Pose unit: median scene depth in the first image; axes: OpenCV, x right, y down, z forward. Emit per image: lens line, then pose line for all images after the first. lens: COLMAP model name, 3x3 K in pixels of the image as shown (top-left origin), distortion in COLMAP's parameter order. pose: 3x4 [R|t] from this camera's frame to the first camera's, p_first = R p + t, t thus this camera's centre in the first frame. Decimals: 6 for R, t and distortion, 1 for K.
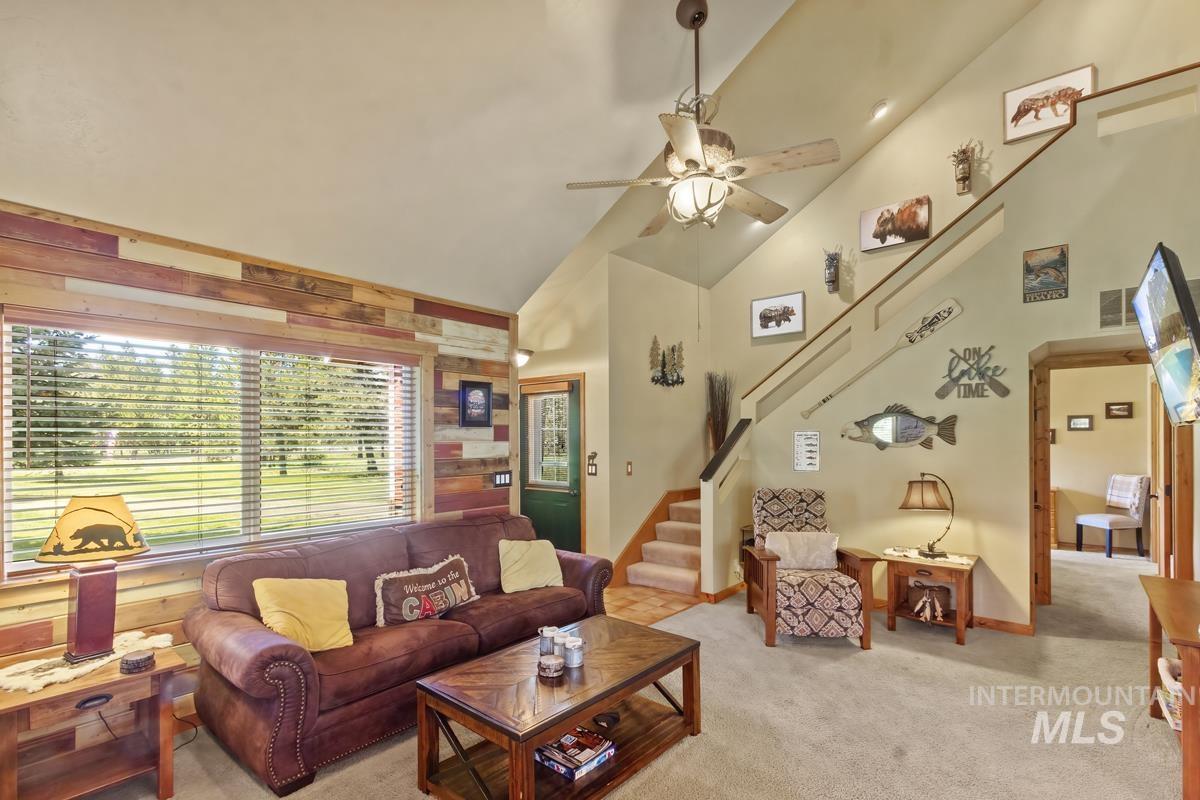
lens RADIAL K [[556.9, 0, 593.7], [0, 556.9, 433.2], [0, 0, 1]] dist [-0.000119, -0.001489]
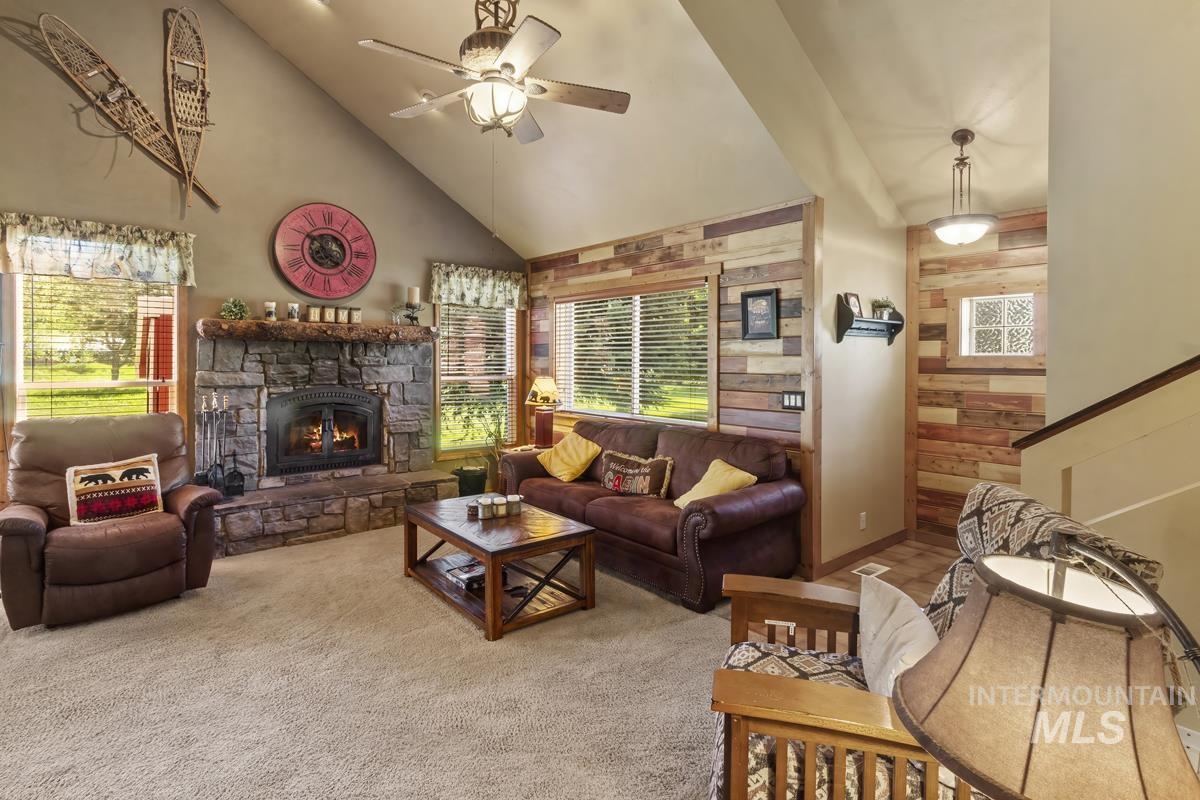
lens RADIAL K [[596.9, 0, 609.7], [0, 596.9, 364.0], [0, 0, 1]] dist [0.006916, -0.003207]
pose [[-0.154785, 0.006273, -0.987928, 0.792346], [-0.000216, 0.999980, 0.006383, 0.022428], [0.987948, 0.001201, -0.154781, 0.894448]]
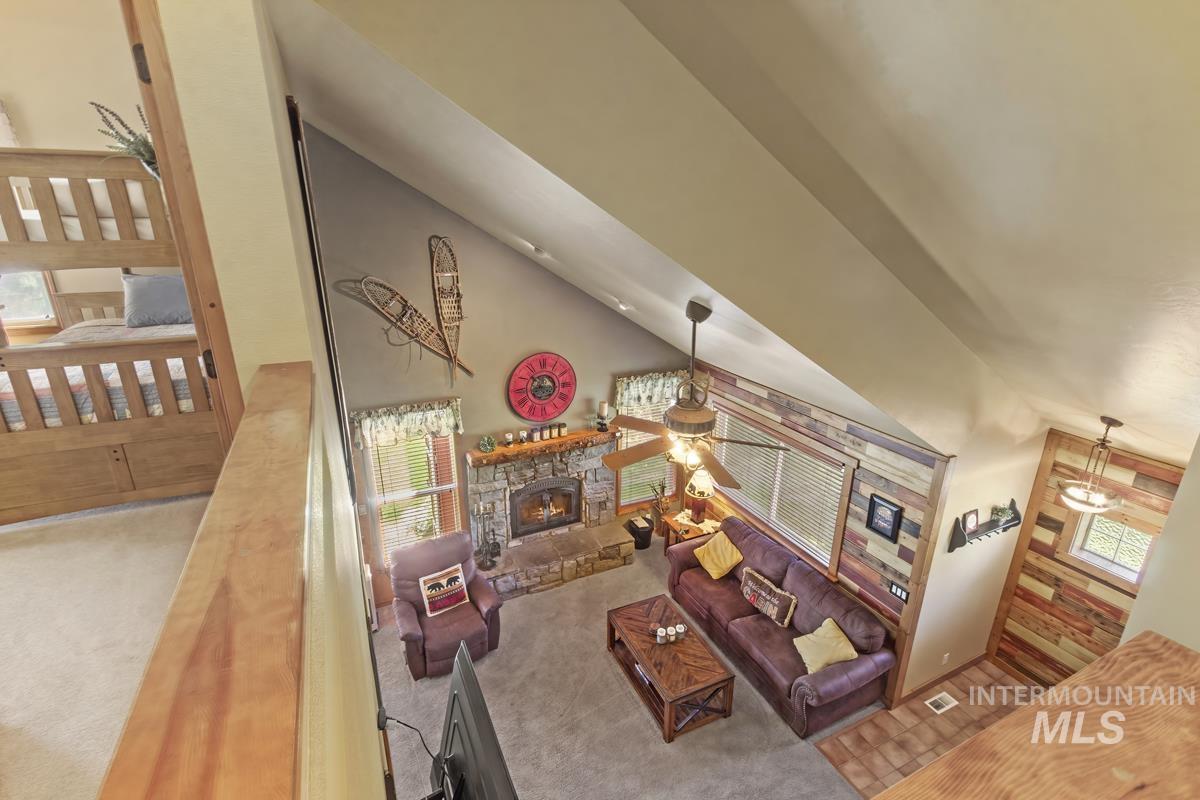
lens RADIAL K [[556.9, 0, 600.2], [0, 556.9, 400.9], [0, 0, 1]] dist [-0.000119, -0.001489]
pose [[-0.401272, 0.291853, -0.868218, 0.931375], [-0.003183, 0.947429, 0.319950, -0.634763], [0.915954, 0.131150, -0.379247, 0.855907]]
